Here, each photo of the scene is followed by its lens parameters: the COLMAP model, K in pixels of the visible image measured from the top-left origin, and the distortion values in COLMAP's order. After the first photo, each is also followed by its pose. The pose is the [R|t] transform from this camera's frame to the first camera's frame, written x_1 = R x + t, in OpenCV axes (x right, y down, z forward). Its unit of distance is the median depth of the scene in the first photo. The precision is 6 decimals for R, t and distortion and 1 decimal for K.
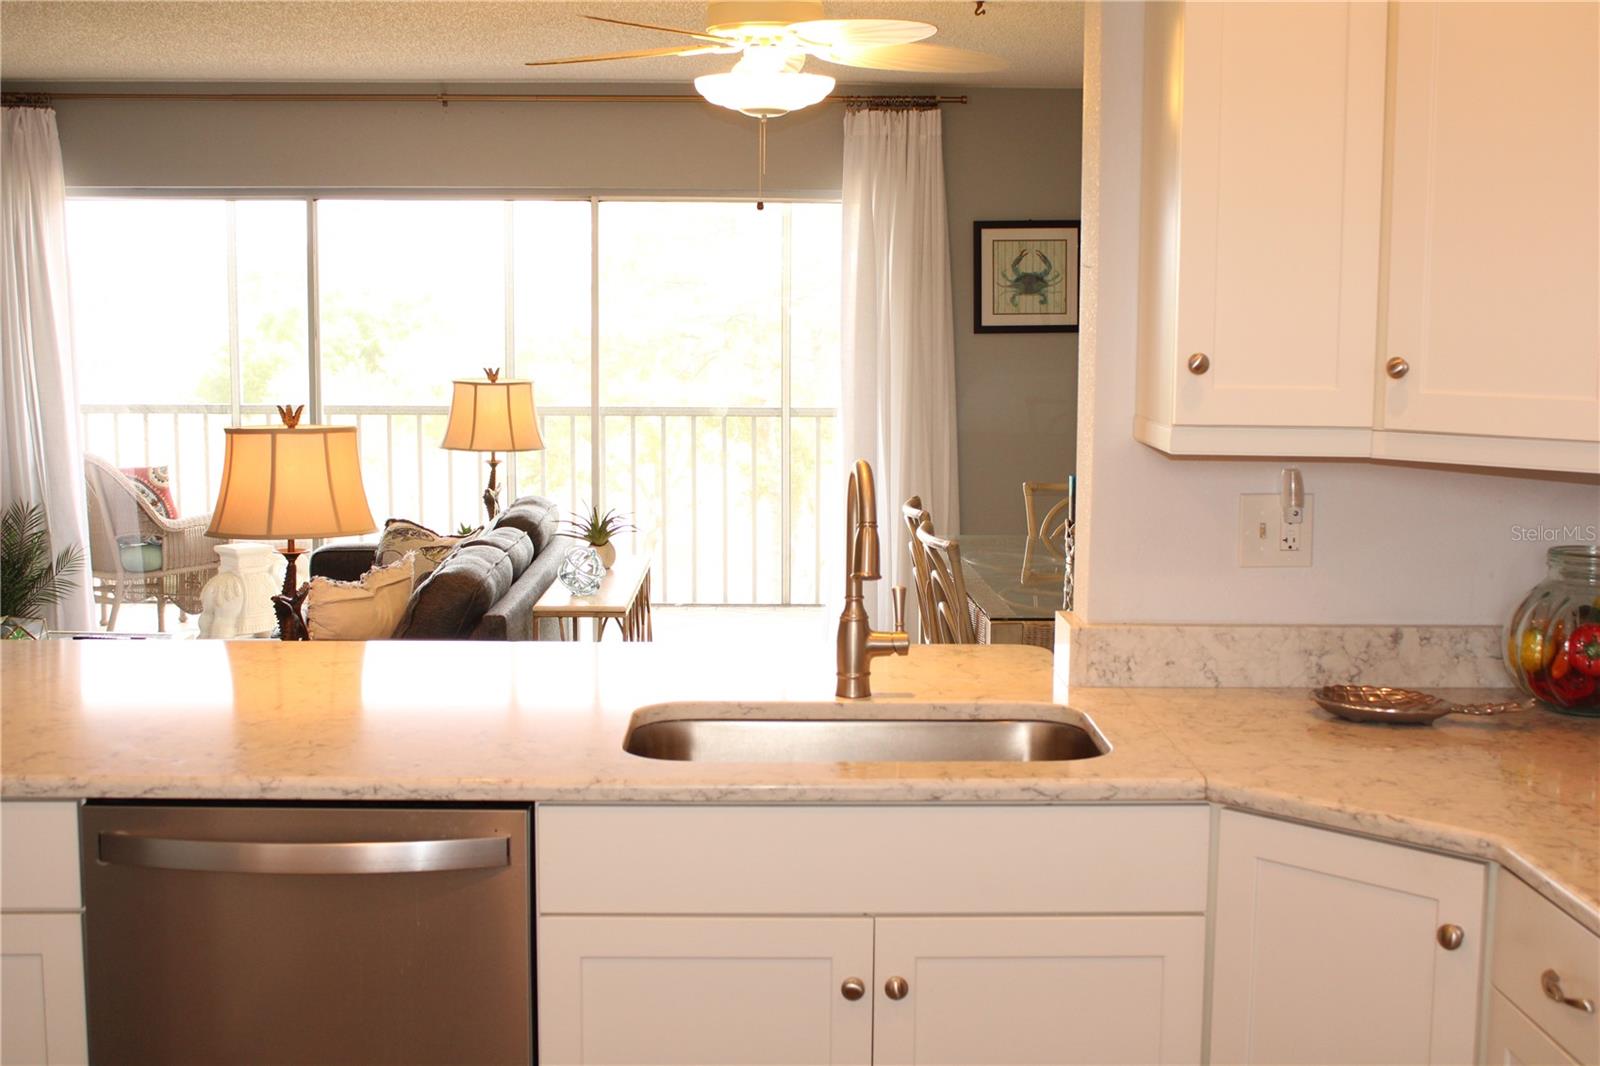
lens RADIAL K [[1882.0, 0, 812.6], [0, 1882.0, 520.5], [0, 0, 1]] dist [-0.090869, 0.103577]
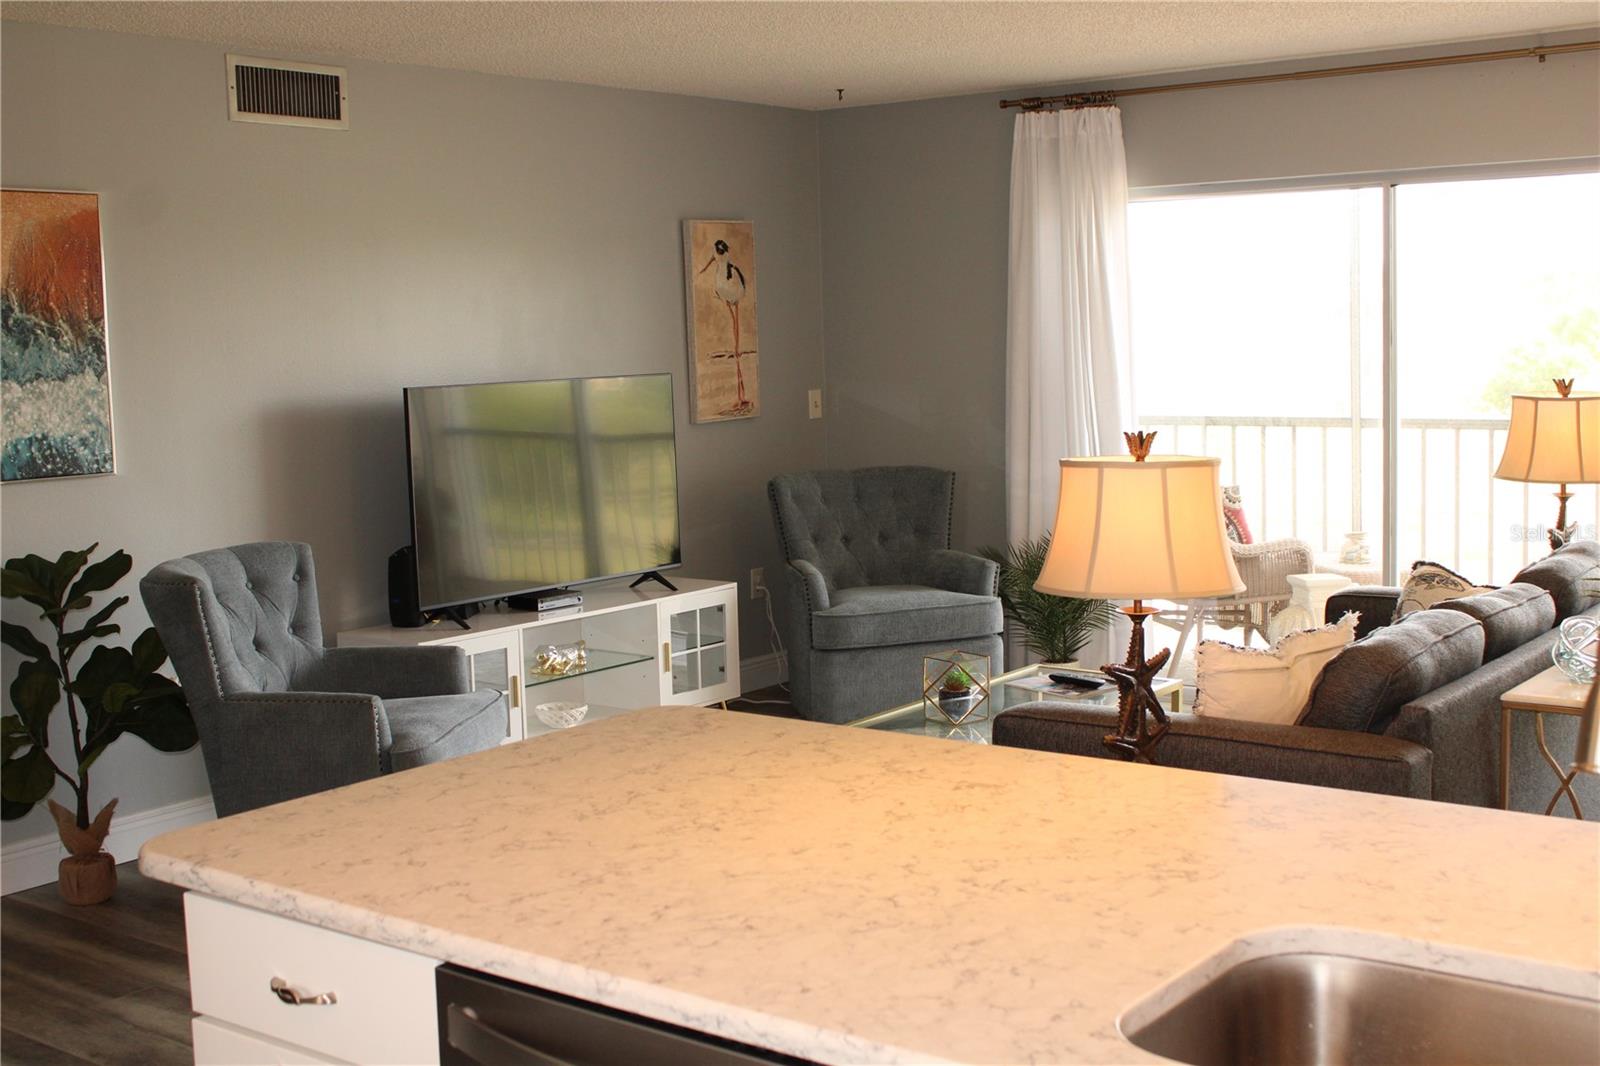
lens RADIAL K [[1882.0, 0, 812.6], [0, 1882.0, 520.5], [0, 0, 1]] dist [-0.090869, 0.103577]
pose [[0.780991, 0.036435, -0.623479, 0.071690], [-0.037397, 0.999234, 0.011550, -0.016359], [0.623422, 0.014296, 0.781755, 0.161903]]
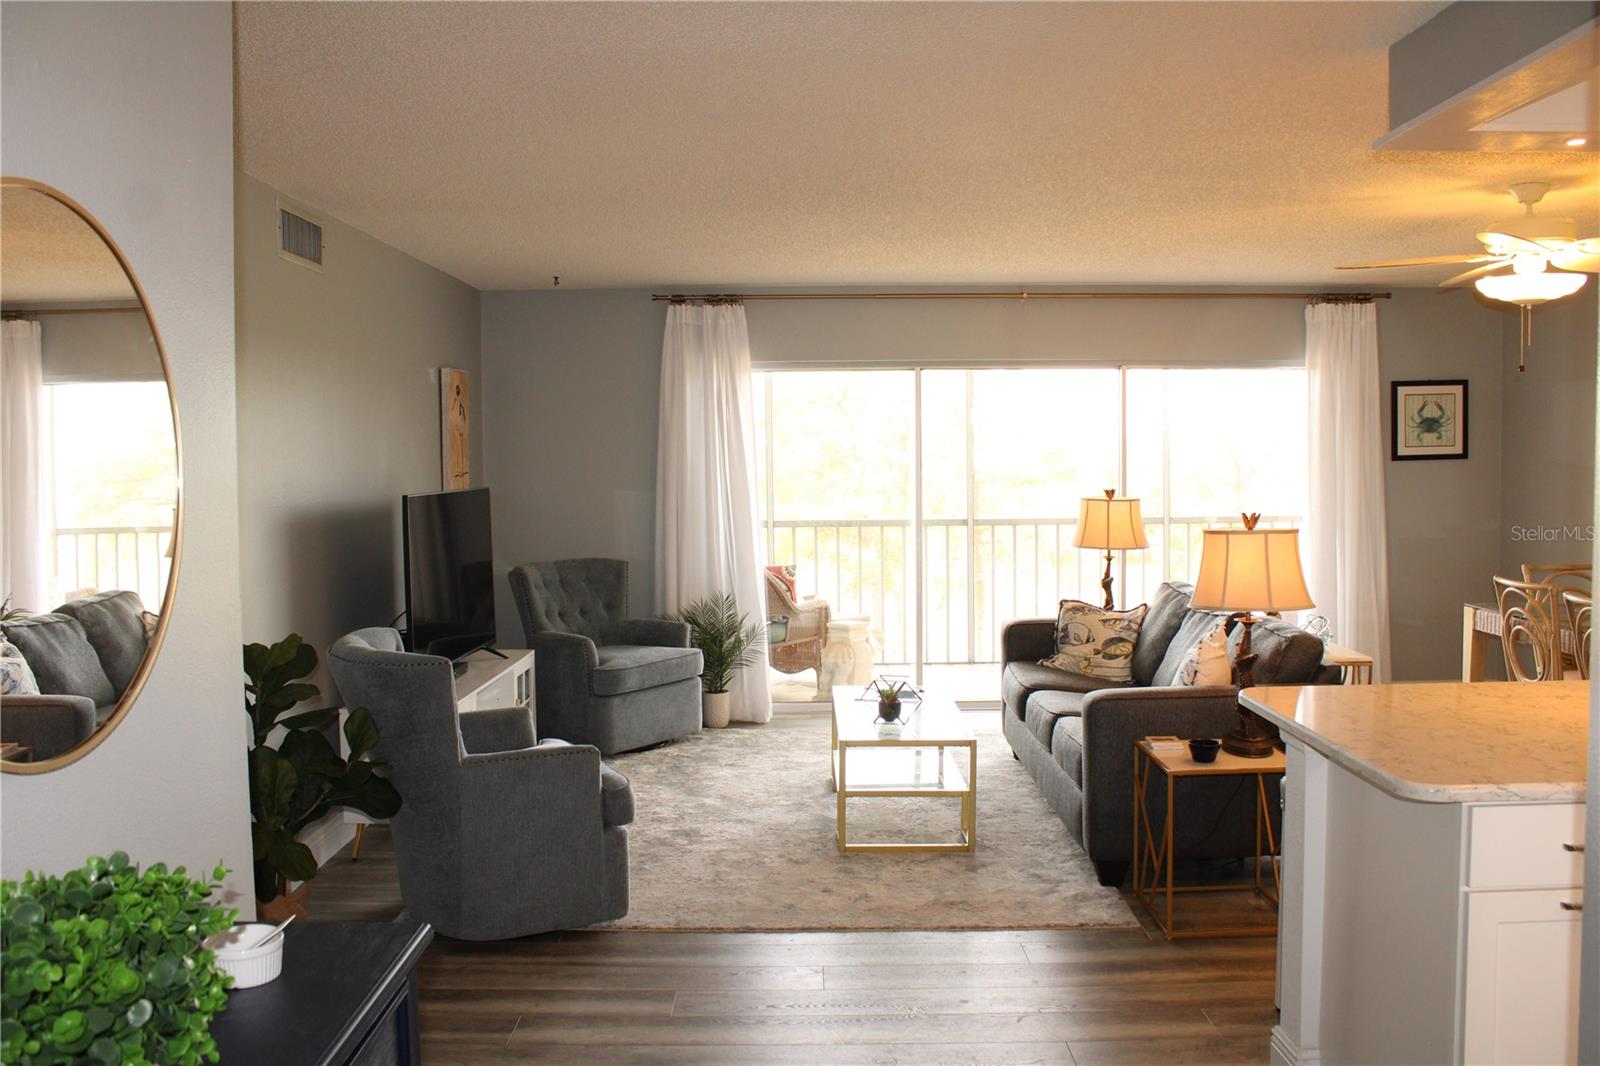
lens RADIAL K [[1330.4, 0, 803.4], [0, 1330.4, 526.8], [0, 0, 1]] dist [-0.172602, 0.153548]
pose [[0.999565, -0.015380, -0.025174, -0.344521], [0.013954, 0.998340, -0.055887, -0.002528], [0.025991, 0.055511, 0.998120, 0.028930]]
